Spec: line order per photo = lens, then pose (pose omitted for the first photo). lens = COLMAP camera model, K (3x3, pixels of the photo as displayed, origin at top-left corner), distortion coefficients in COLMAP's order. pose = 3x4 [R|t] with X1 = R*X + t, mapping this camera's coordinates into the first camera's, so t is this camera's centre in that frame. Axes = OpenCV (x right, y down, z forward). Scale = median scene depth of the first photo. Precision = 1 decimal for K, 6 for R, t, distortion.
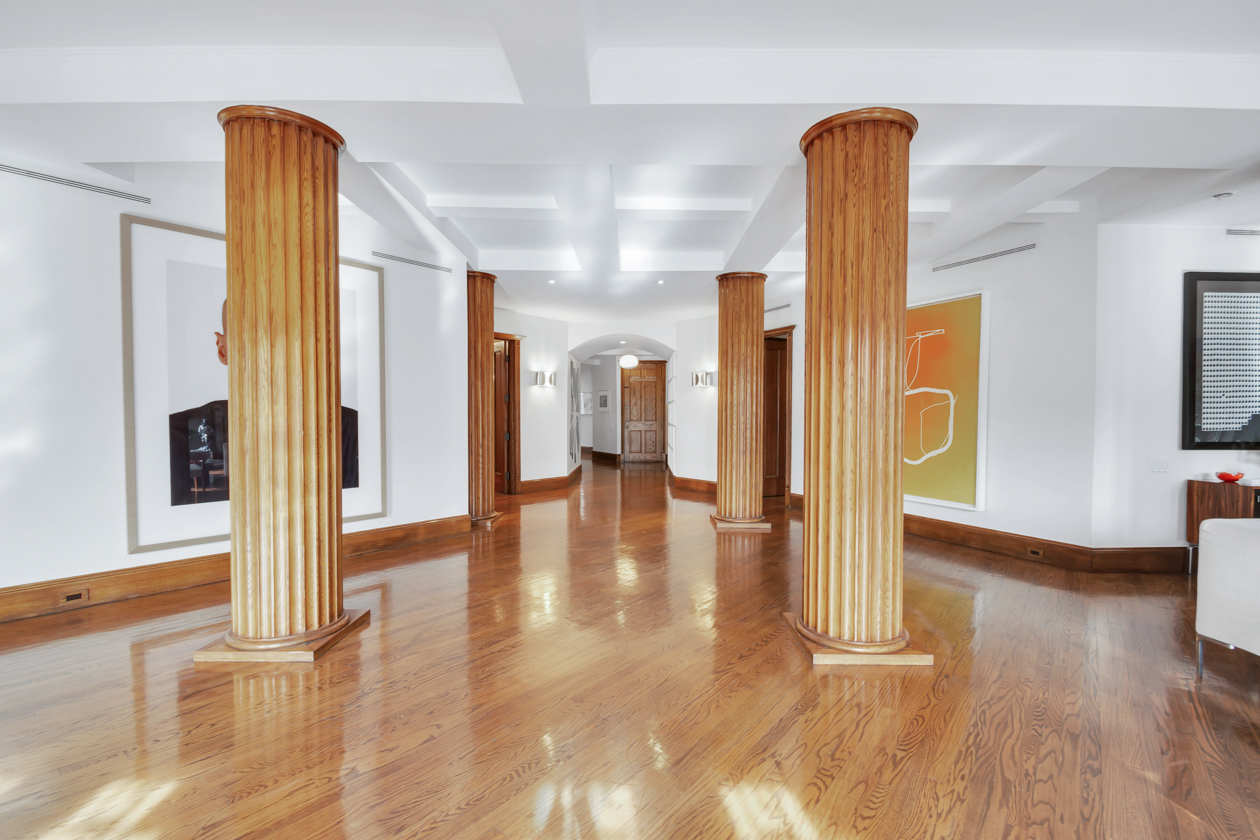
lens RADIAL K [[560.9, 0, 638.6], [0, 560.9, 428.8], [0, 0, 1]] dist [0.024184, -0.022482]
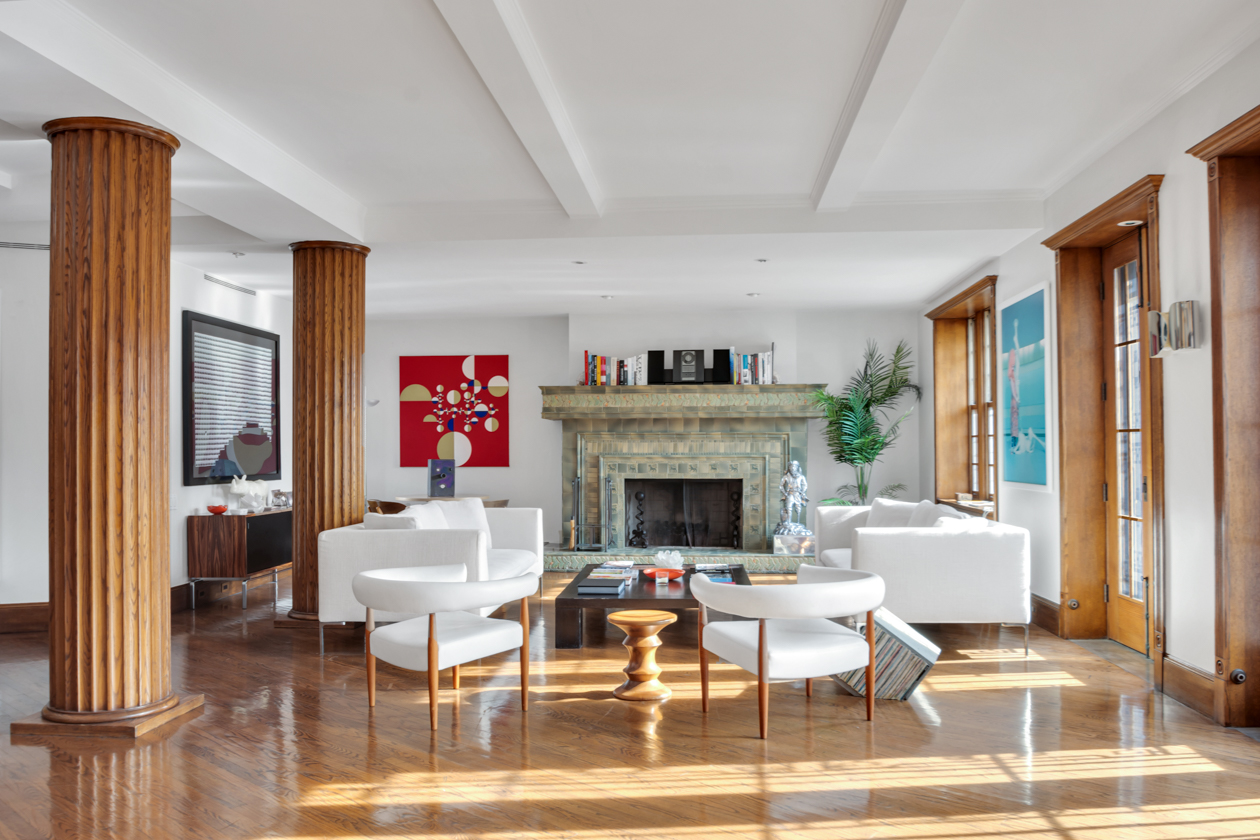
lens RADIAL K [[1010.2, 0, 630.0], [0, 1010.2, 420.0], [0, 0, 1]] dist [-0.038072, -0.001855]
pose [[0.085190, 0.025293, 0.996044, -1.126106], [0.033496, 0.999040, -0.028234, -0.005215], [-0.995801, 0.035769, 0.084262, 0.085212]]
